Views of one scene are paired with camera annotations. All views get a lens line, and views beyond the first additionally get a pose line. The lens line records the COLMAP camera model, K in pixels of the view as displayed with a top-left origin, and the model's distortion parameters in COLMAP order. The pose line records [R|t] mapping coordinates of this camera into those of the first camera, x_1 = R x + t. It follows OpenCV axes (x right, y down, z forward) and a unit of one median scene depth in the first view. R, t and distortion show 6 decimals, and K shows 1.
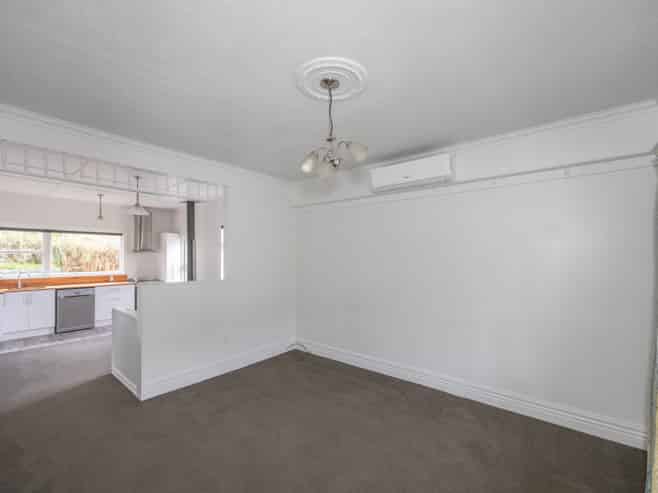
lens RADIAL K [[275.2, 0, 329.0], [0, 275.2, 246.5], [0, 0, 1]] dist [0.001635, 0.000277]
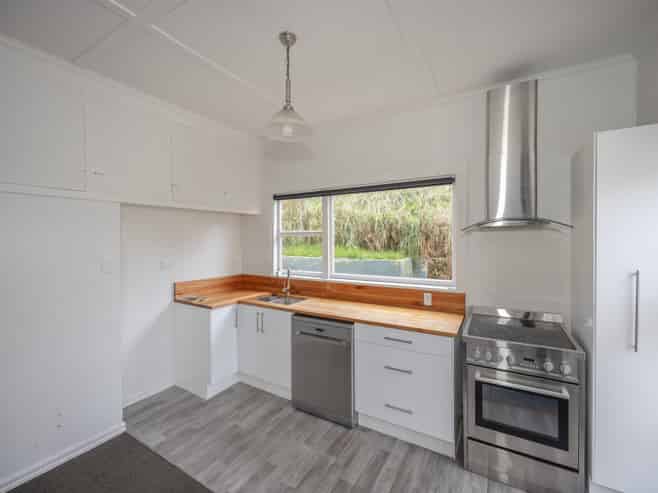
lens RADIAL K [[275.2, 0, 329.0], [0, 275.2, 246.5], [0, 0, 1]] dist [0.001635, 0.000277]
pose [[0.111971, 0.020640, -0.993497, -0.447475], [0.037535, 0.998983, 0.024984, 0.030668], [0.993002, -0.040088, 0.111082, 0.859347]]
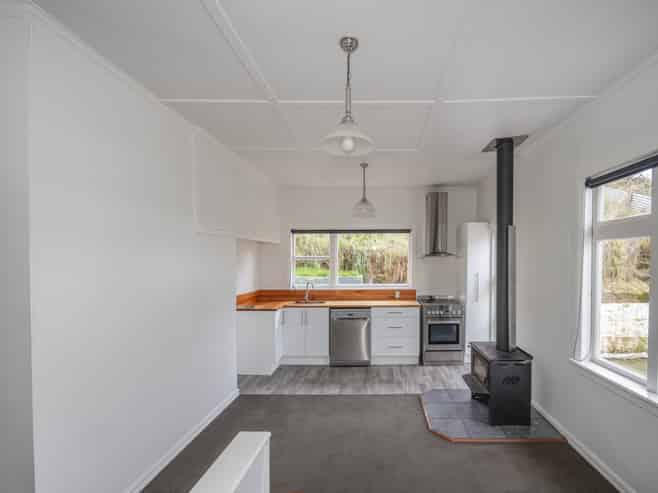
lens RADIAL K [[291.0, 0, 378.9], [0, 291.0, 275.4], [0, 0, 1]] dist [0.000719, 0.000076]
pose [[0.617473, 0.033370, -0.785884, -0.248504], [0.034664, 0.996975, 0.069569, 0.015546], [0.785828, -0.070199, 0.614448, 0.531940]]
